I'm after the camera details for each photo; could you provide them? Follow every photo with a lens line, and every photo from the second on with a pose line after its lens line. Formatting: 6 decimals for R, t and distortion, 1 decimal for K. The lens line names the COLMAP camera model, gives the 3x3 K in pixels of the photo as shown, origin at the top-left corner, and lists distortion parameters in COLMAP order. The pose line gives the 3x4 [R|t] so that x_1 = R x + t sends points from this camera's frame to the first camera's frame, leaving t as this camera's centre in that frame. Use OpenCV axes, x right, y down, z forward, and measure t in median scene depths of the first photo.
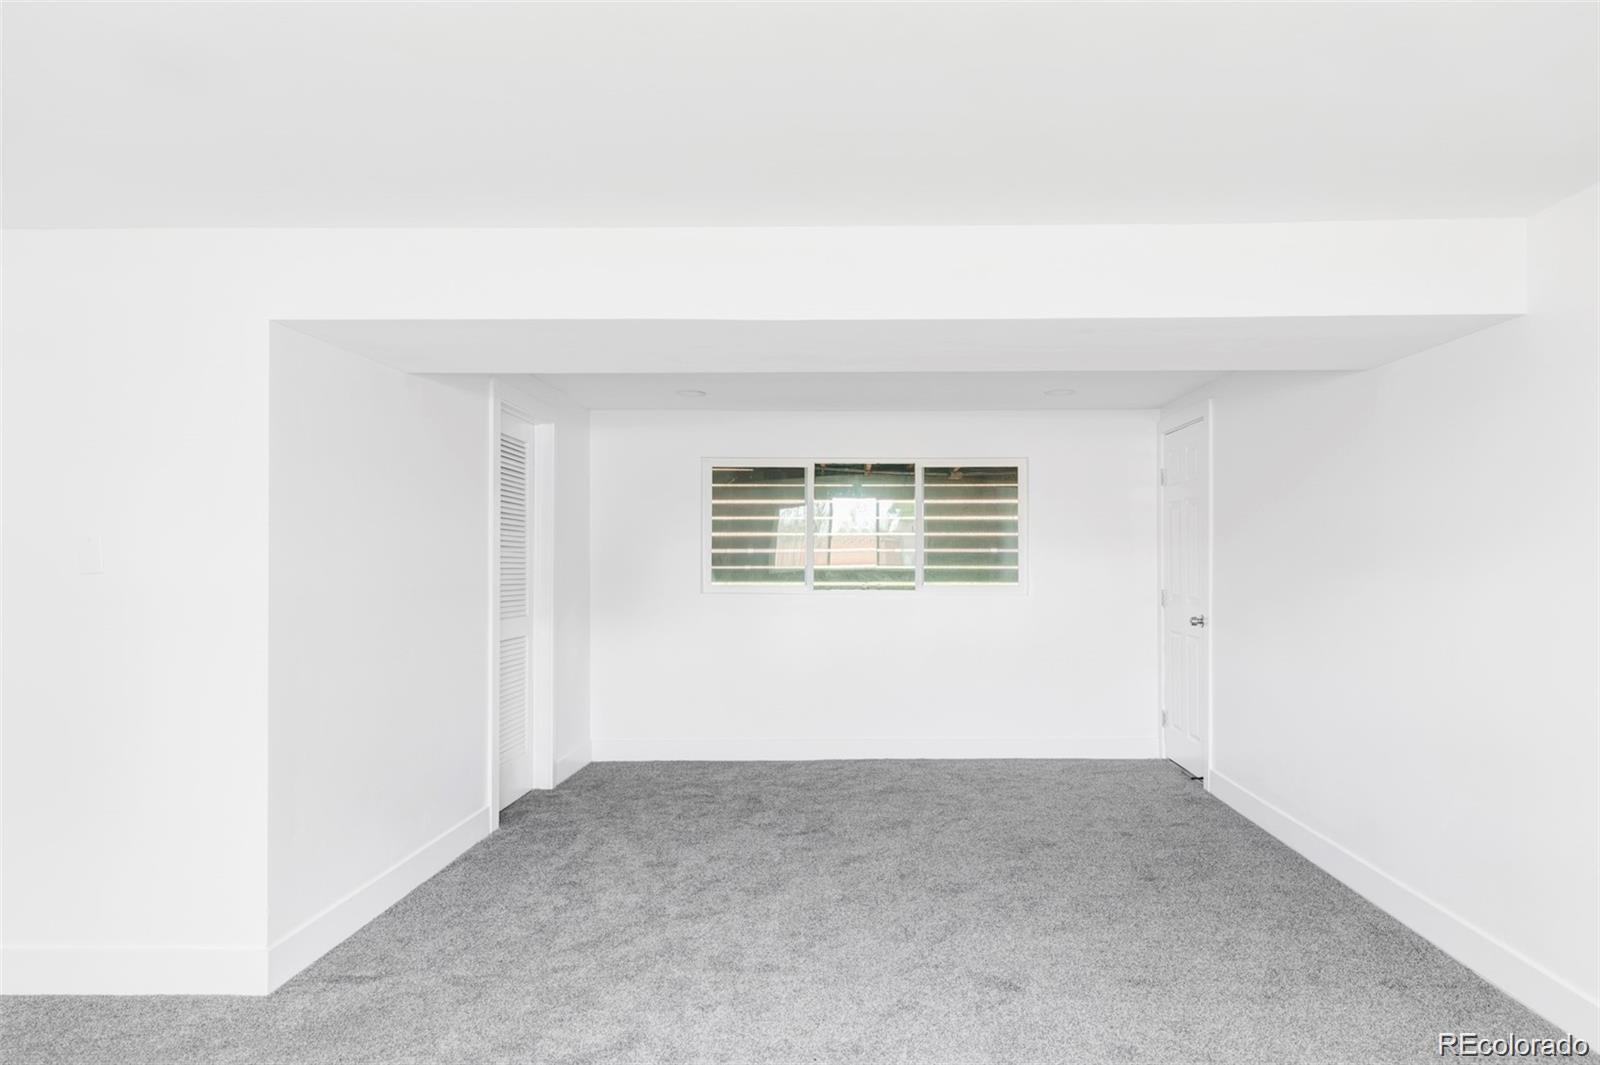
lens RADIAL K [[1070.0, 0, 799.8], [0, 1070.0, 543.5], [0, 0, 1]] dist [0.009486, 0.002186]
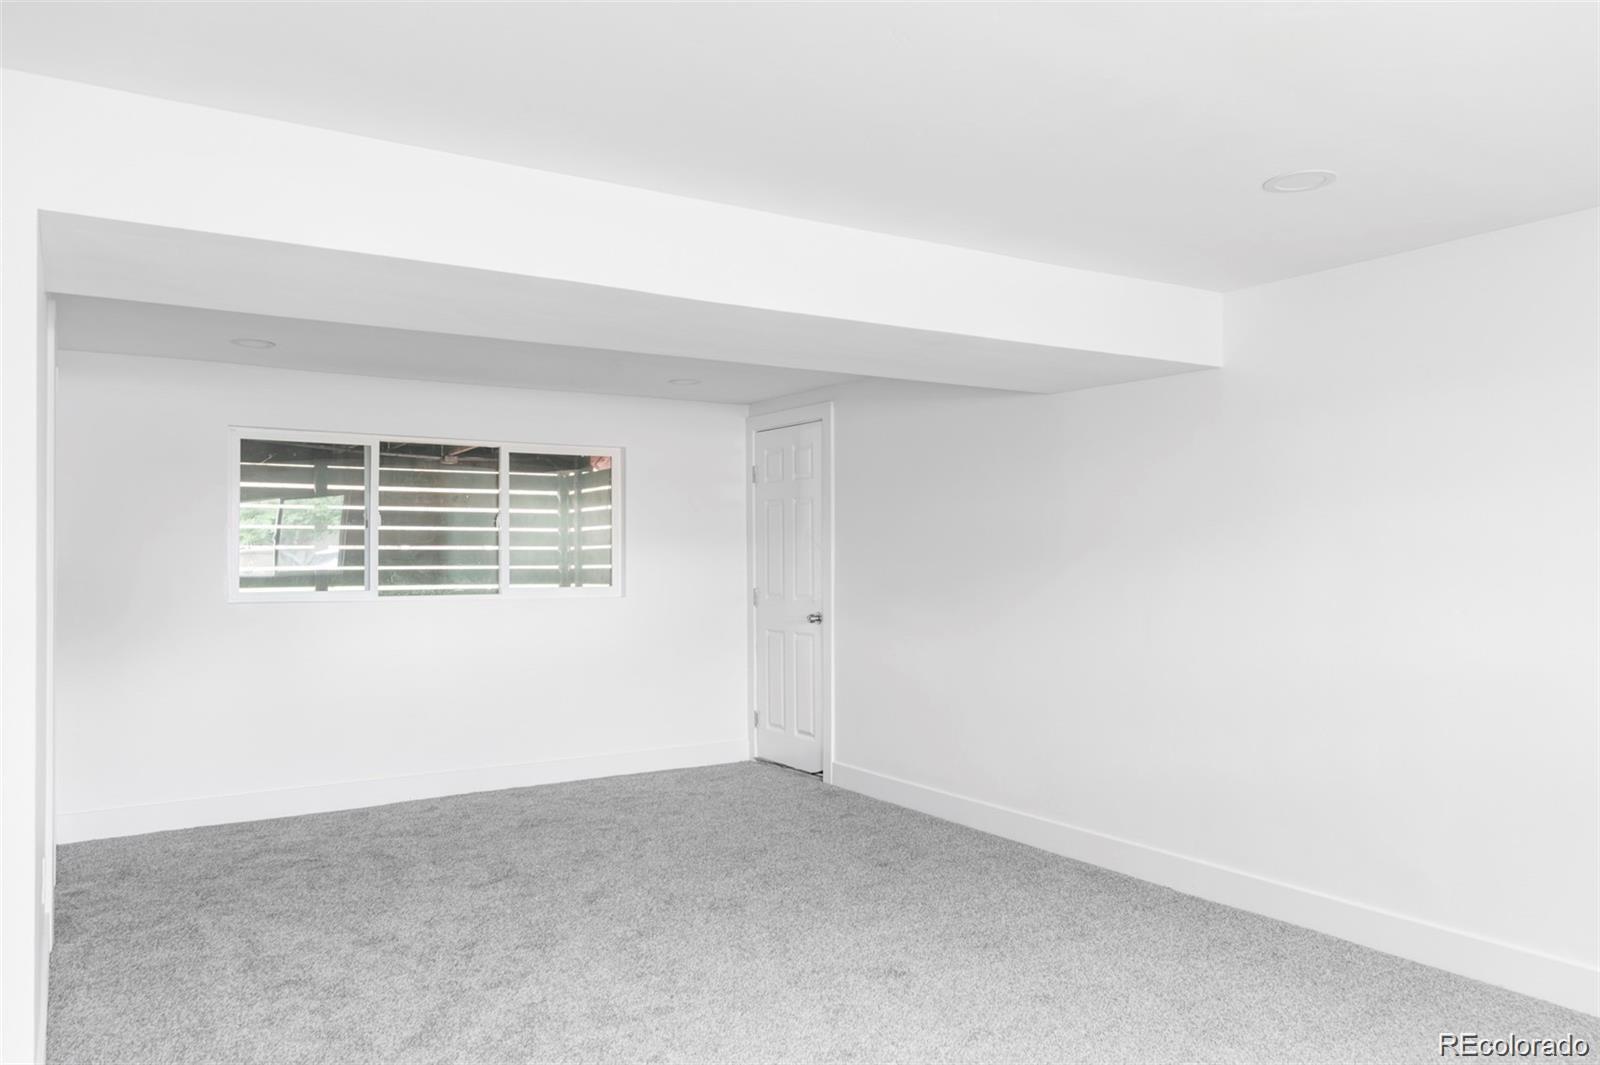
lens RADIAL K [[1251.2, 0, 804.0], [0, 1251.2, 528.9], [0, 0, 1]] dist [0.008880, 0.004446]
pose [[0.813000, 0.011173, 0.582156, -0.383706], [-0.006505, 0.999928, -0.010107, -0.000435], [-0.582227, 0.004430, 0.813014, 0.047104]]
